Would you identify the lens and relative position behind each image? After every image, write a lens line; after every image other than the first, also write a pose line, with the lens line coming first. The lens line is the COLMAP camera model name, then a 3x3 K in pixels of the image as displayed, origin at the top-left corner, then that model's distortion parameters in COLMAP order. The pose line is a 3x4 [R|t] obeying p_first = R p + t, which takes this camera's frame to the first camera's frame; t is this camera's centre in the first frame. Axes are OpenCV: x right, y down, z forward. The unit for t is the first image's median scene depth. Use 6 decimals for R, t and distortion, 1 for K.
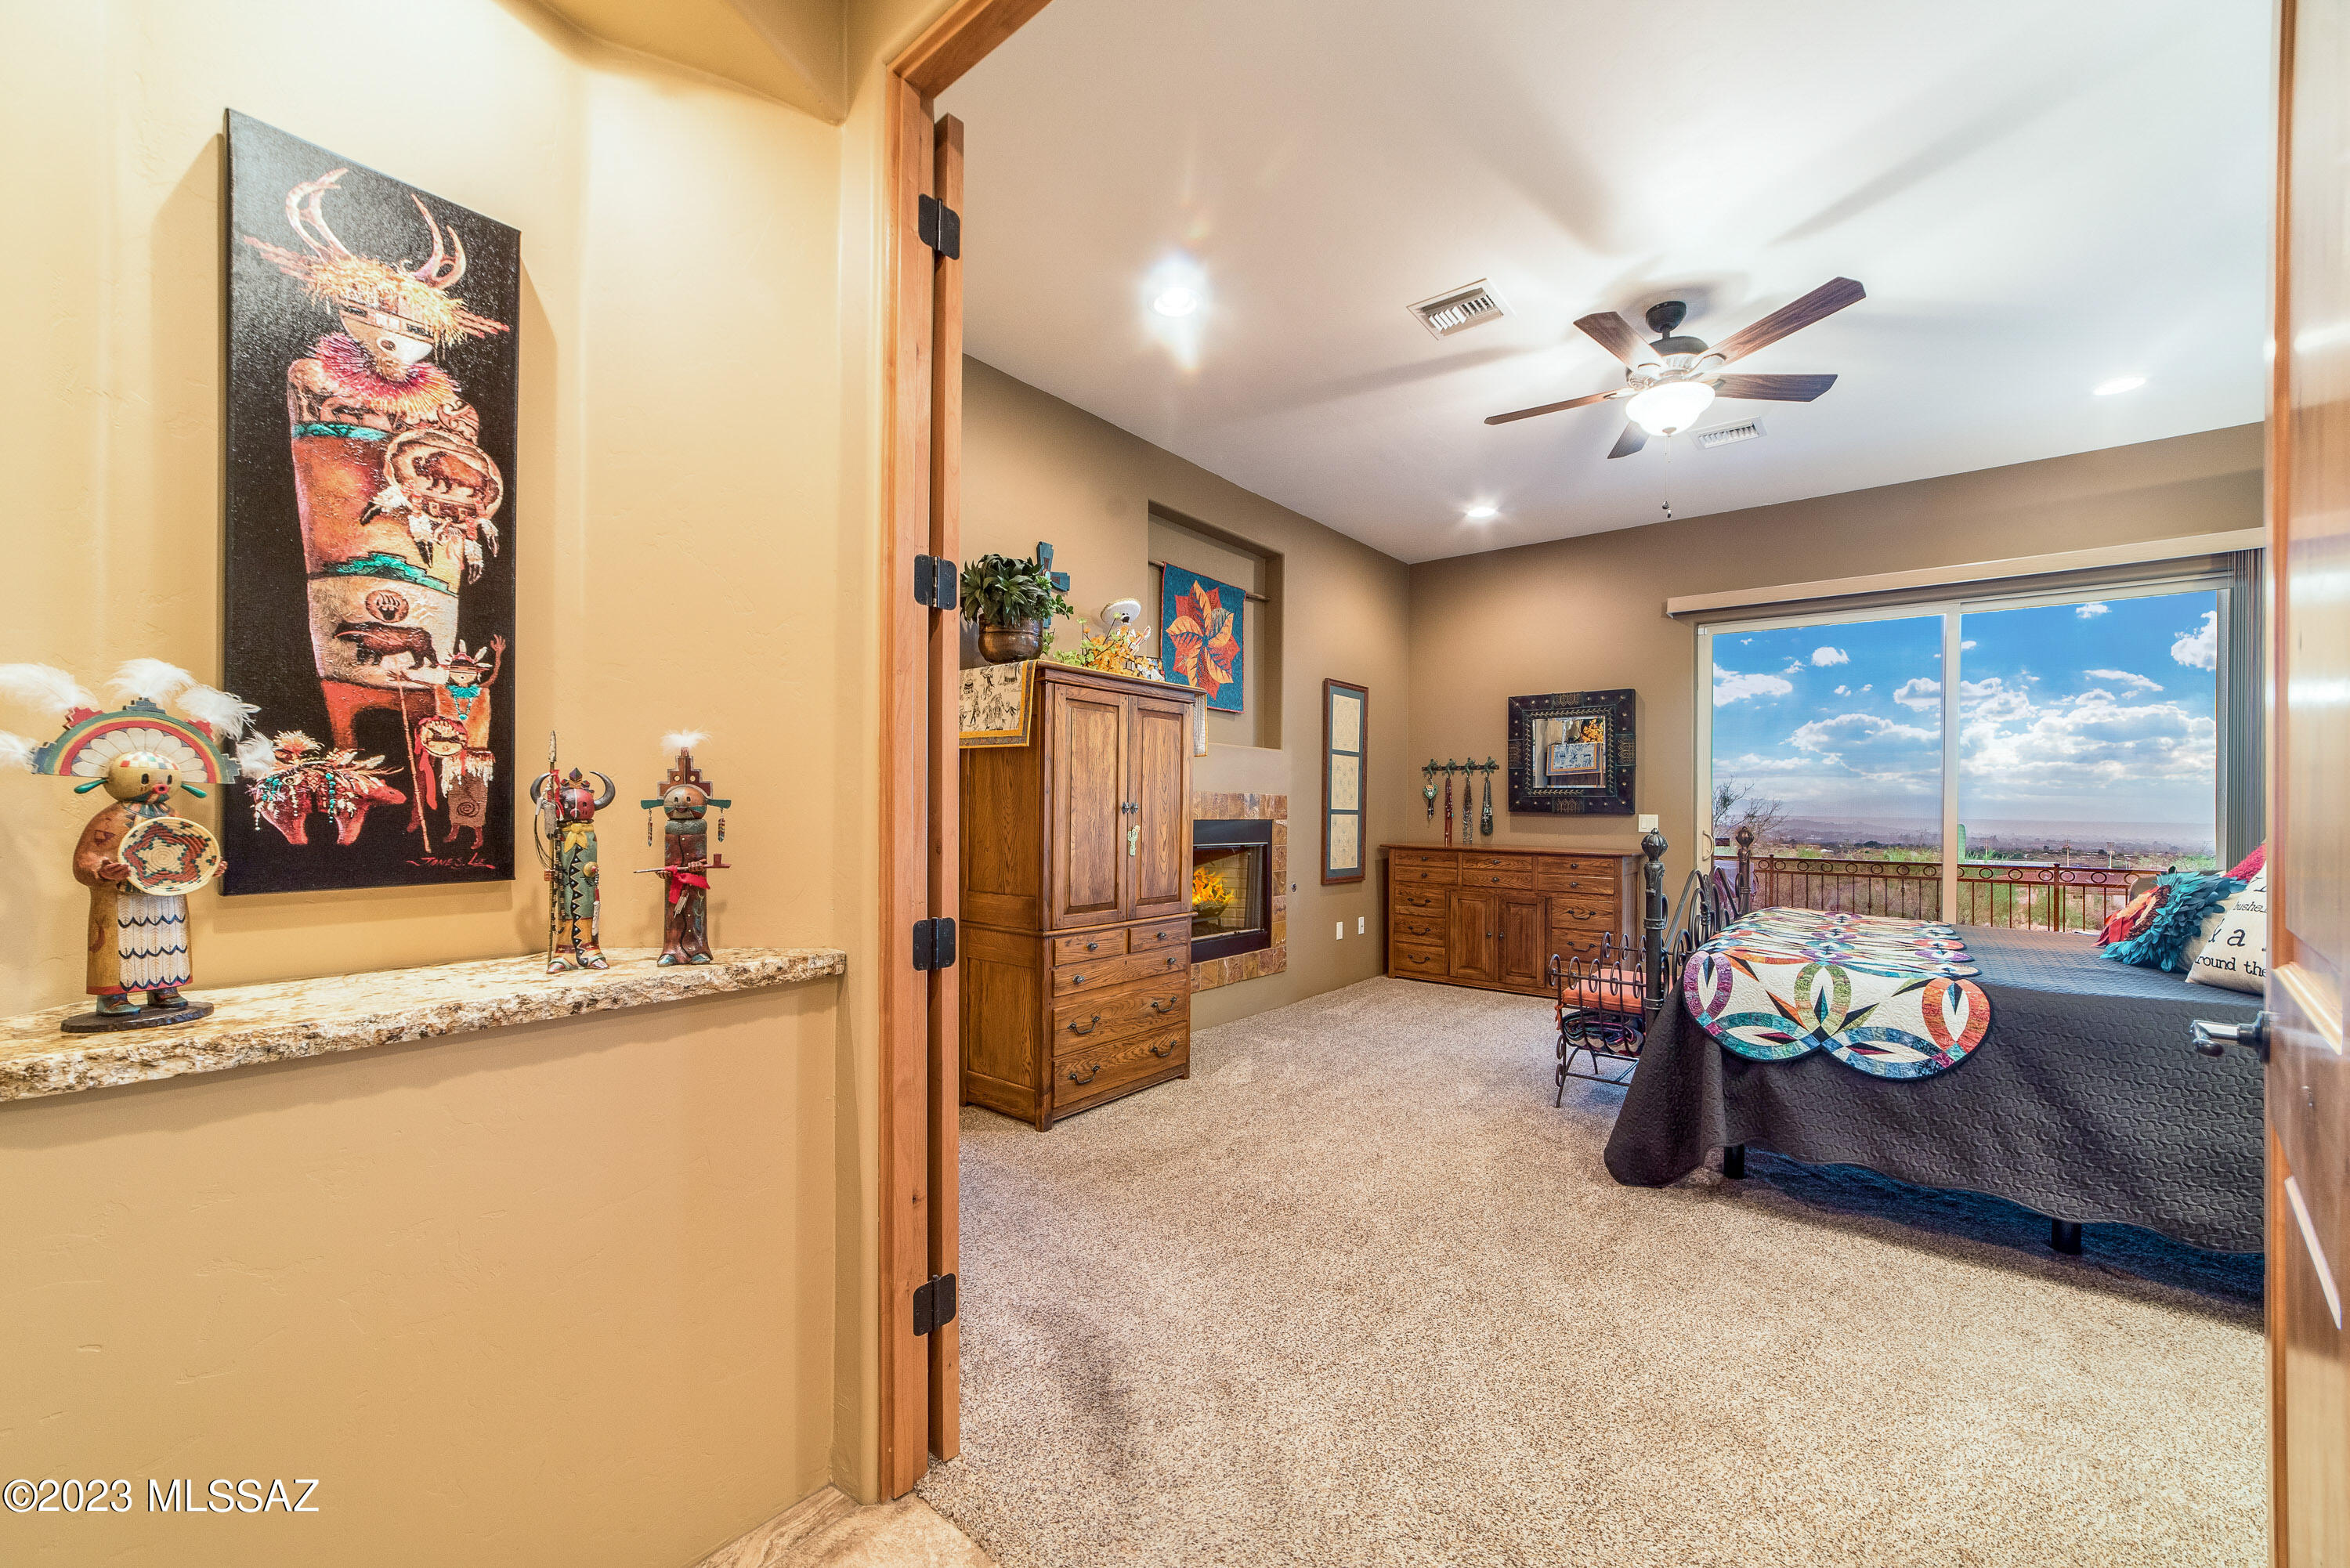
lens RADIAL K [[906.4, 0, 1166.3], [0, 906.4, 799.8], [0, 0, 1]] dist [-0.027935, 0.010960]
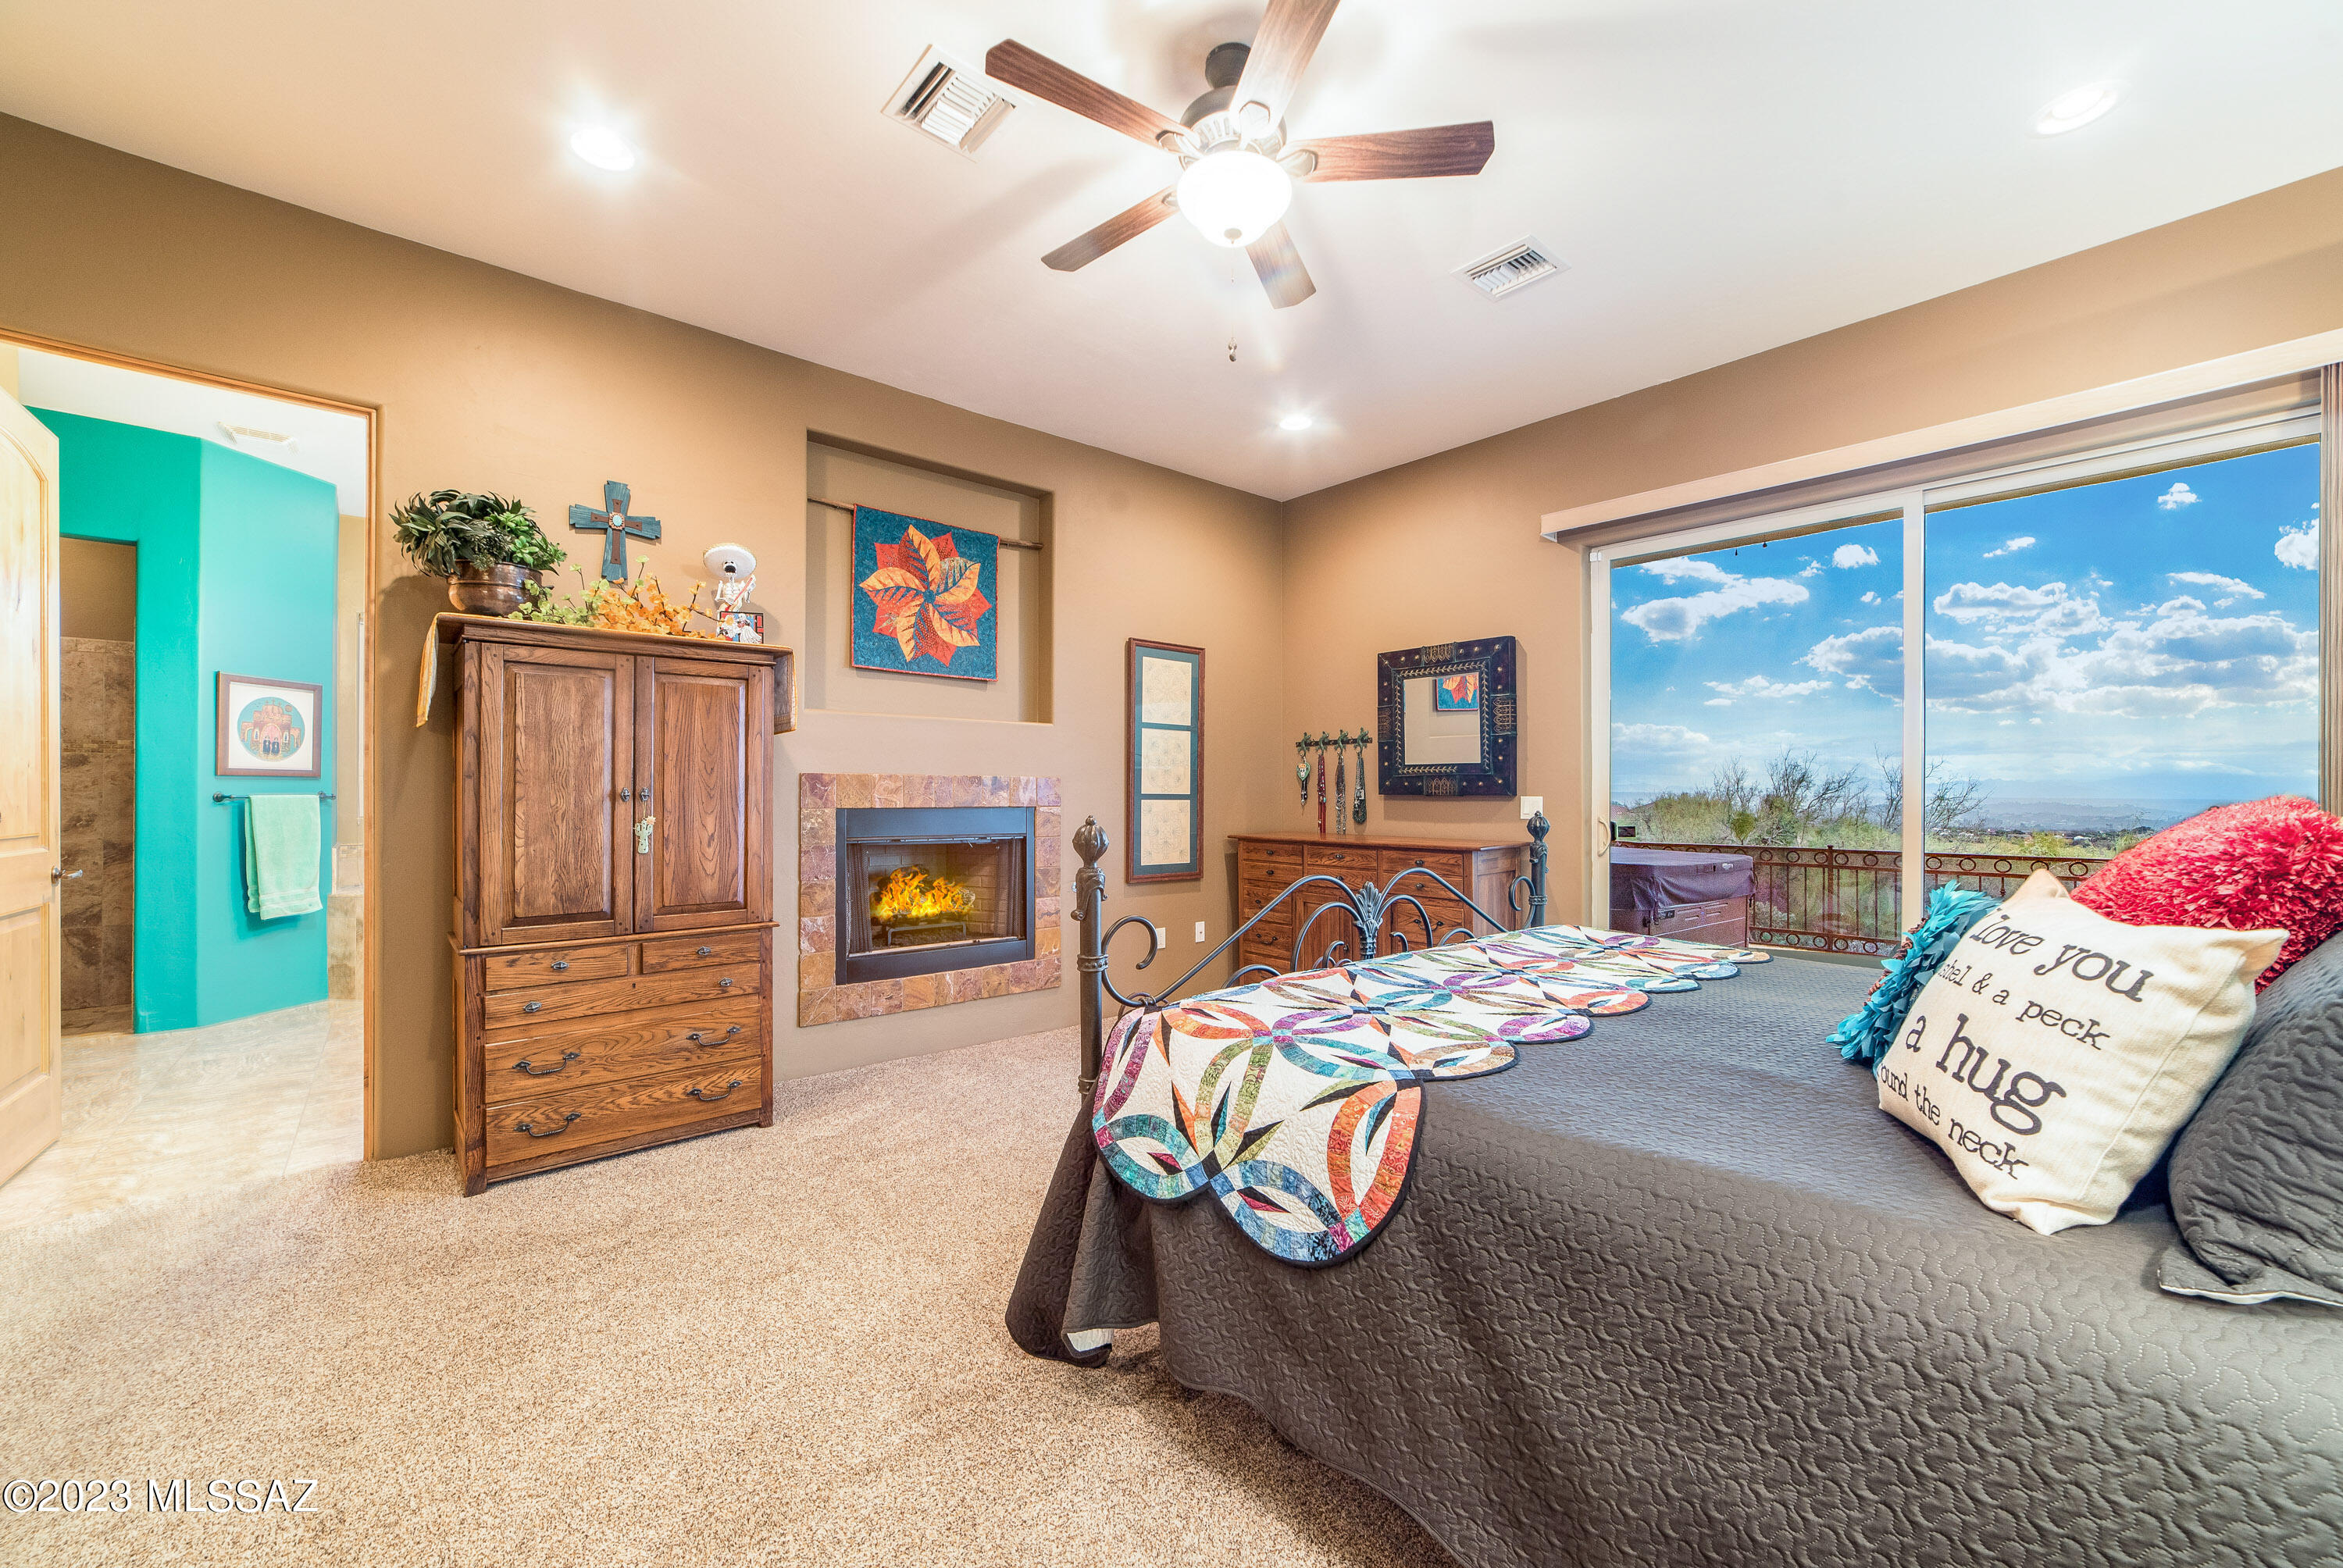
lens RADIAL K [[909.5, 0, 1161.8], [0, 909.5, 788.6], [0, 0, 1]] dist [-0.020501, 0.008237]
pose [[0.986230, -0.011752, -0.164963, 0.396936], [0.011983, 0.999928, 0.000408, 0.006224], [0.164946, -0.002379, 0.986300, 0.199899]]
